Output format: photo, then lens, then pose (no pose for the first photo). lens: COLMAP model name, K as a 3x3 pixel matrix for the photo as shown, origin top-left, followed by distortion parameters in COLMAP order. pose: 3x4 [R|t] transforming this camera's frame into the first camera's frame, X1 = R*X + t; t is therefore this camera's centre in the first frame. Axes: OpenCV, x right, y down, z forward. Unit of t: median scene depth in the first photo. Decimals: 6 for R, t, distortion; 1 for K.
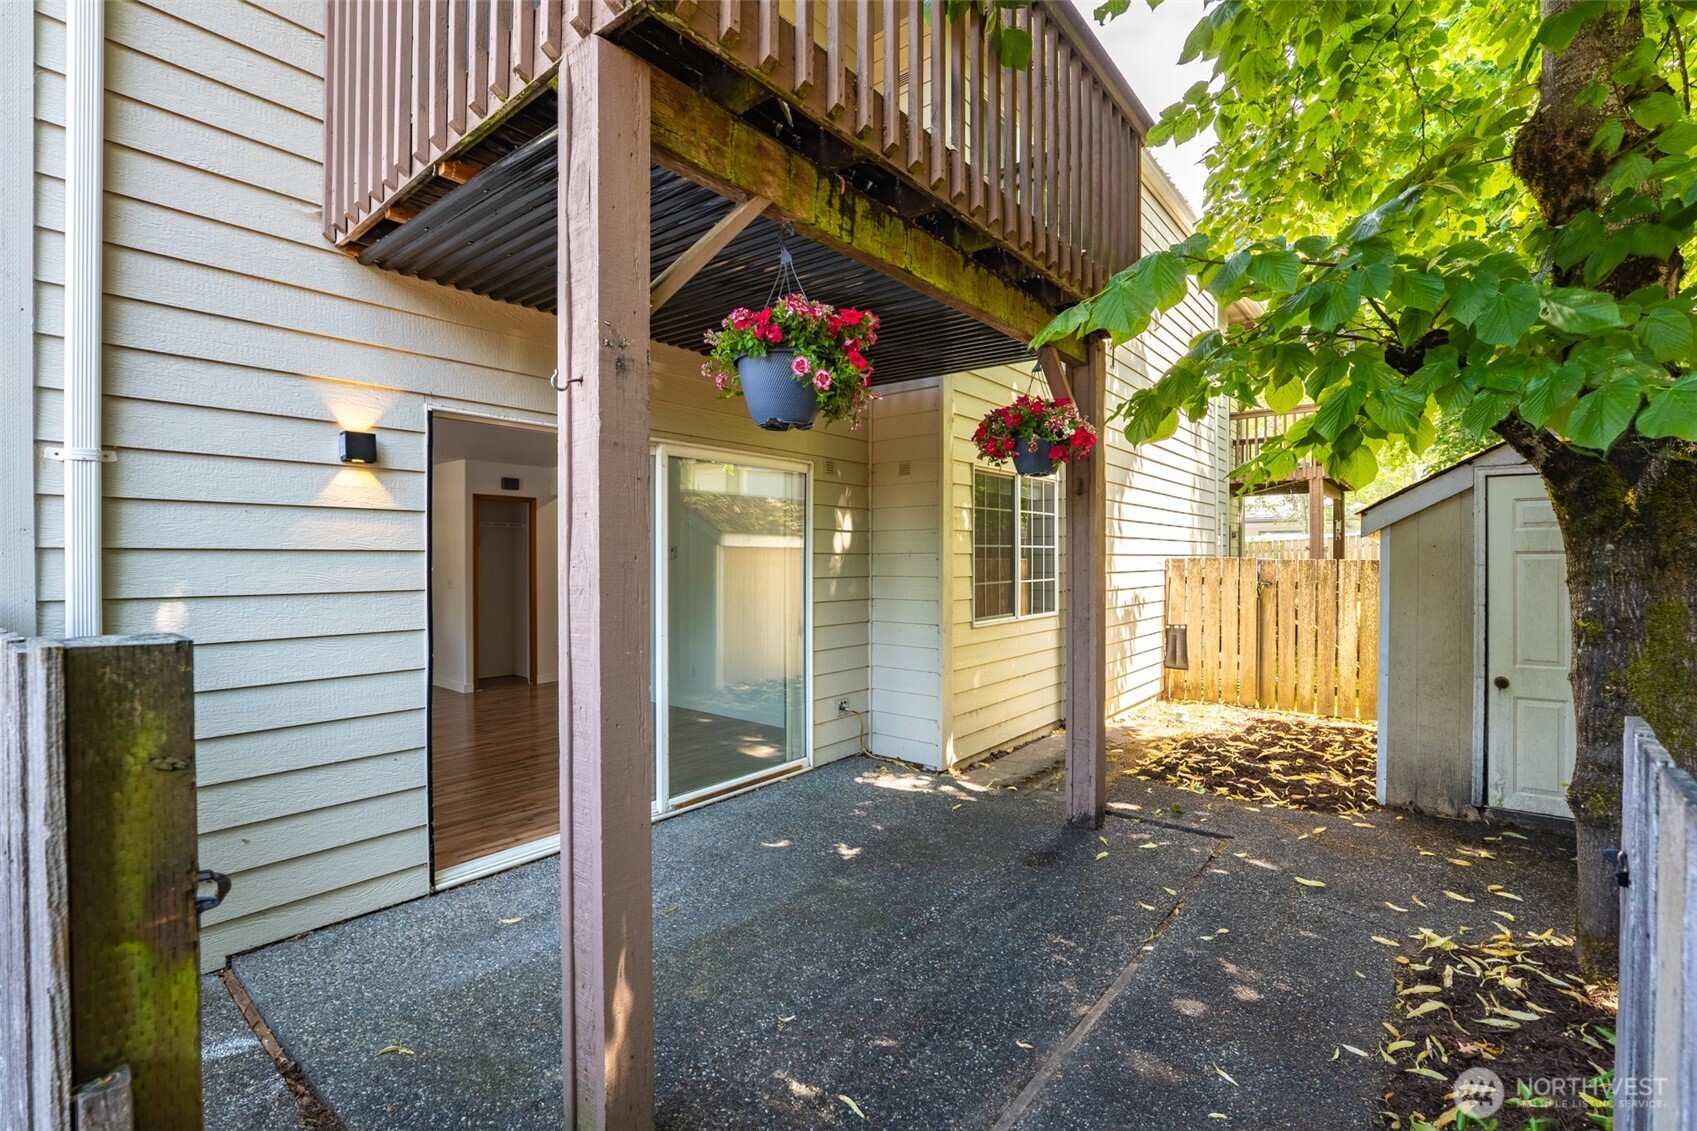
lens RADIAL K [[756.1, 0, 864.0], [0, 756.1, 565.0], [0, 0, 1]] dist [-0.000137, 0.000390]
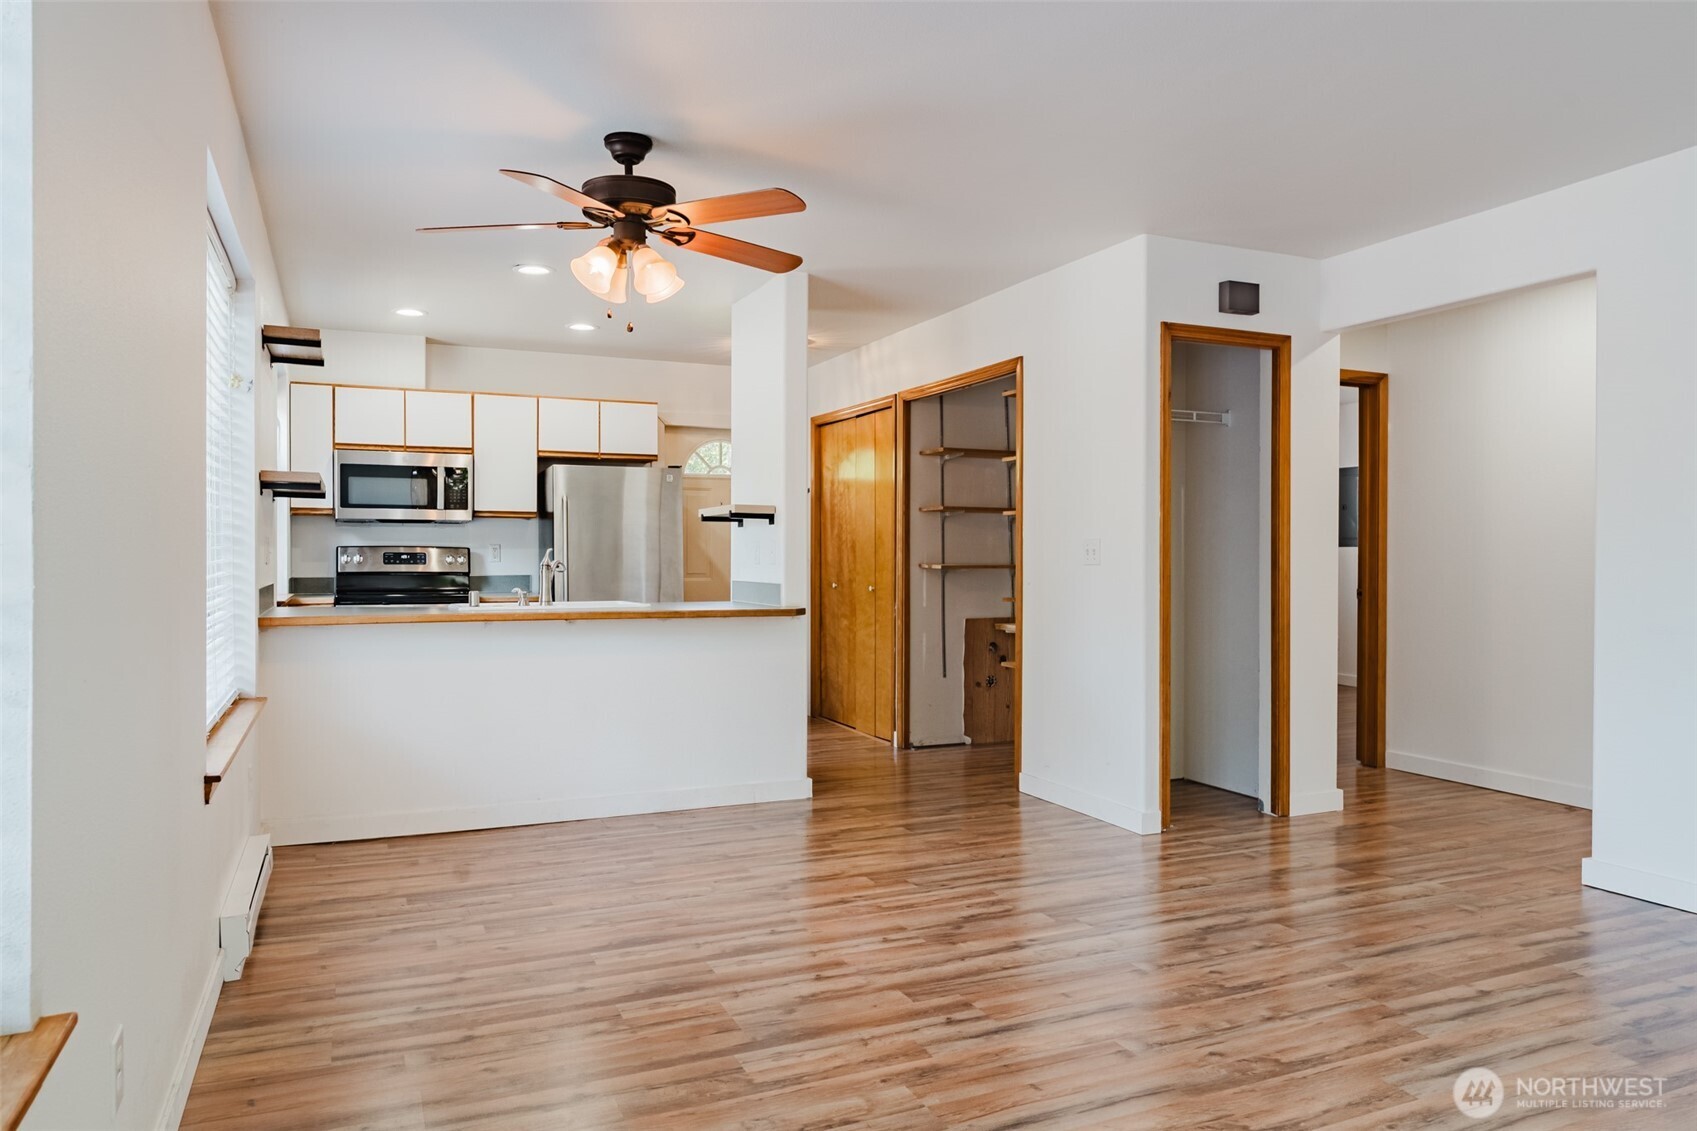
lens RADIAL K [[1133.2, 0, 839.4], [0, 1133.2, 566.6], [0, 0, 1]] dist [-0.004889, 0.007873]
pose [[0.887219, 0.005376, -0.461318, -0.738791], [-0.004463, 0.999985, 0.003071, 0.057537], [0.461327, -0.000666, 0.887230, 0.757950]]
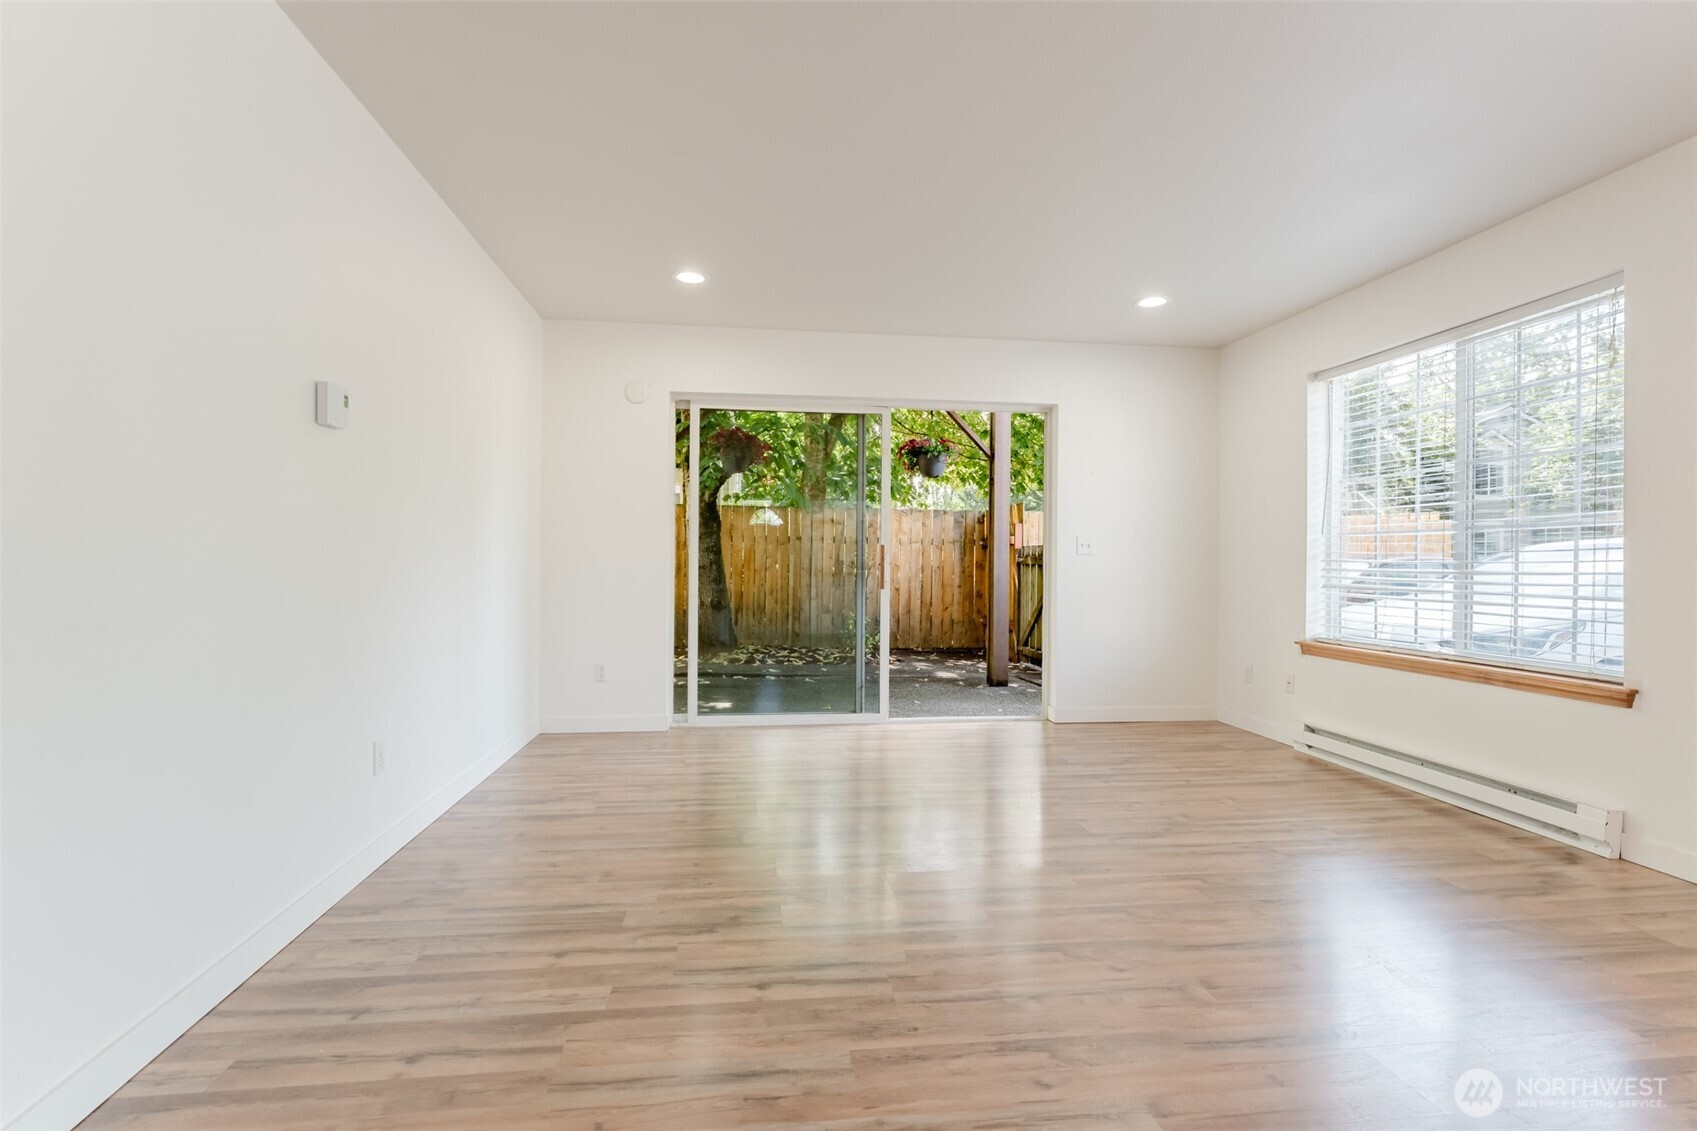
lens RADIAL K [[756.1, 0, 833.4], [0, 756.1, 565.2], [0, 0, 1]] dist [-0.000137, 0.000390]
pose [[-0.711718, -0.006288, 0.702437, -1.032081], [-0.001958, 0.999974, 0.006968, 0.080138], [-0.702462, 0.003583, -0.711712, 1.830819]]
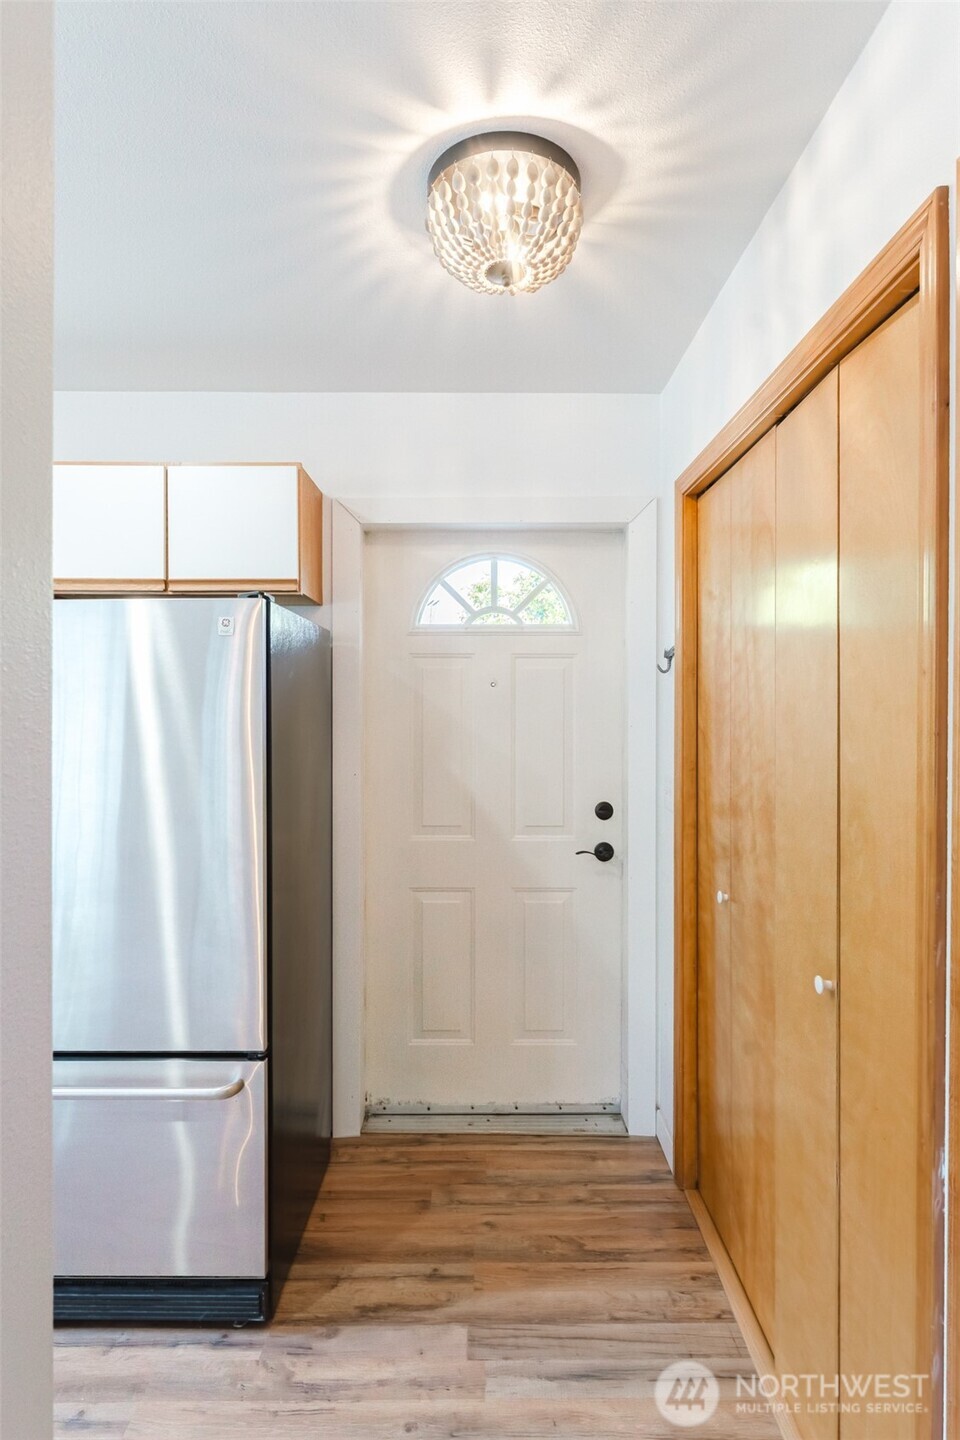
lens RADIAL K [[750.4, 0, 489.6], [0, 750.4, 713.8], [0, 0, 1]] dist [-0.006776, -0.001524]
pose [[0.628224, 0.007336, -0.777998, -1.300958], [-0.007788, 0.999965, 0.003141, -0.017185], [0.777994, 0.004085, 0.628259, 1.934125]]
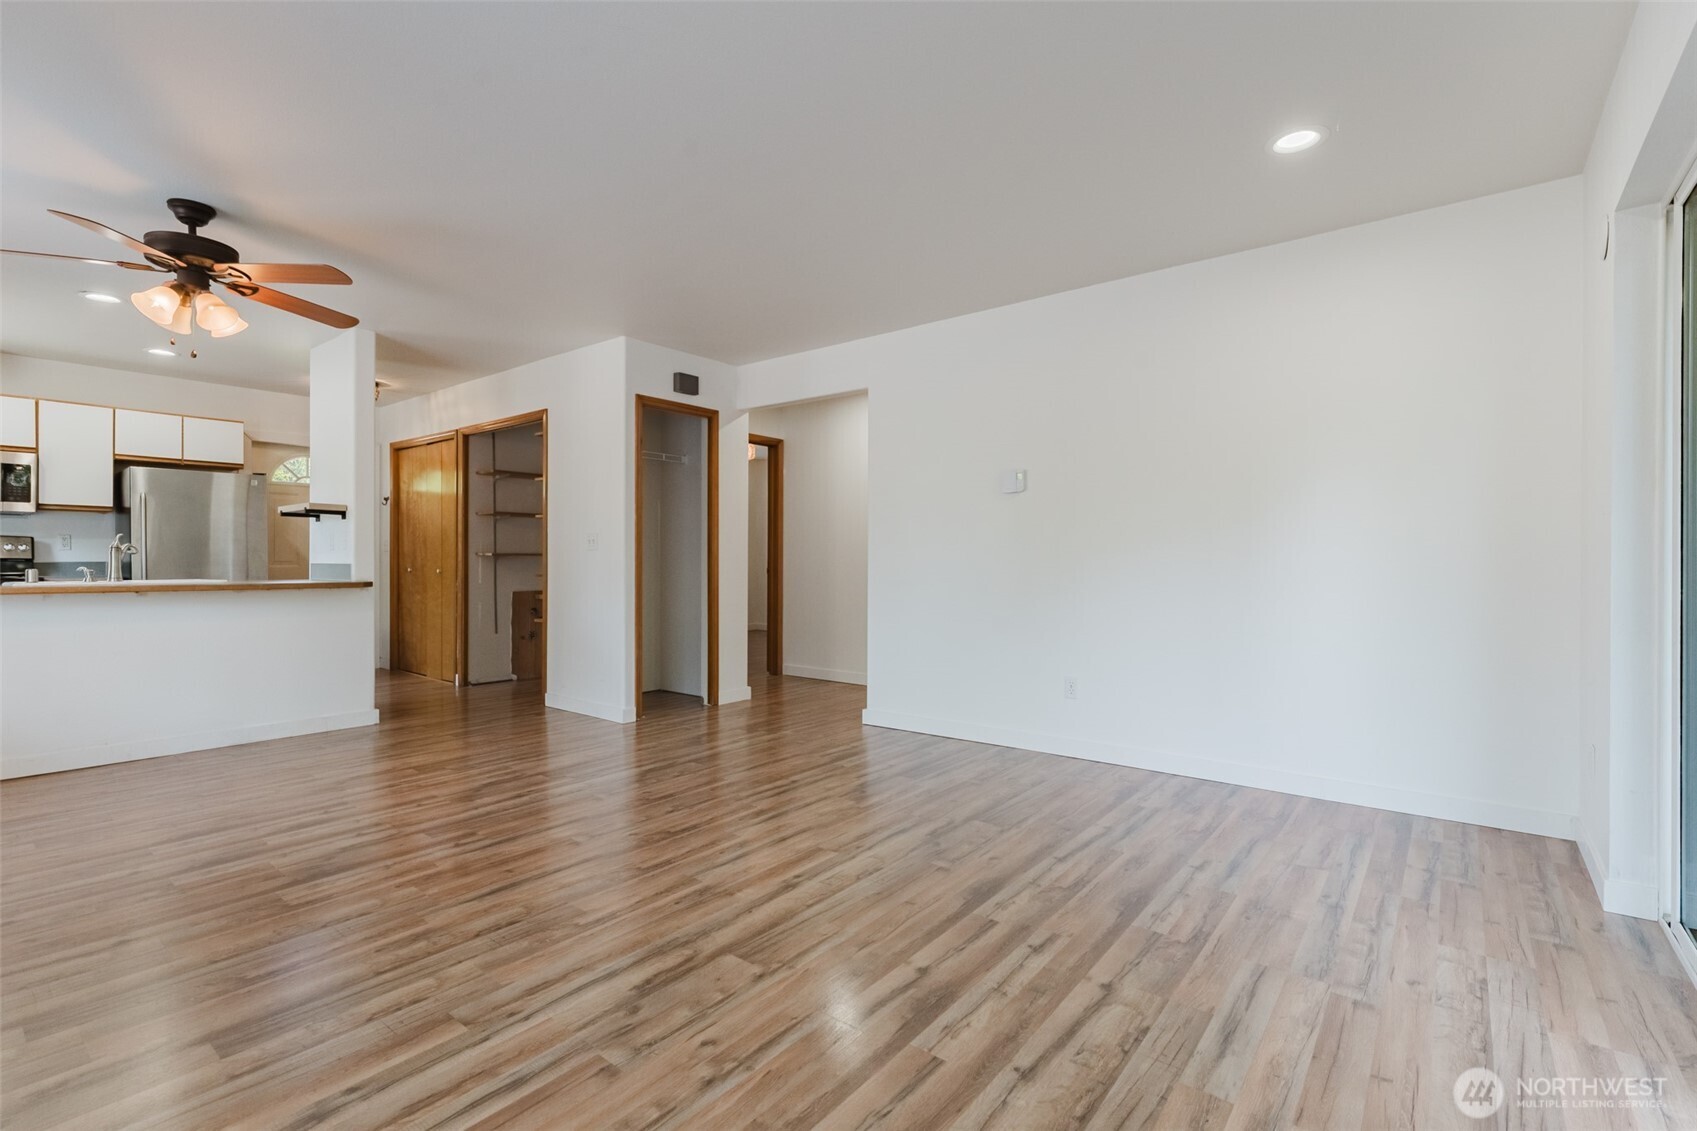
lens RADIAL K [[780.8, 0, 853.2], [0, 780.8, 562.7], [0, 0, 1]] dist [-0.000682, -0.001144]
pose [[0.999983, 0.002476, 0.005213, -0.646524], [-0.002458, 0.999991, -0.003442, 0.080939], [-0.005221, 0.003429, 0.999980, 0.694666]]
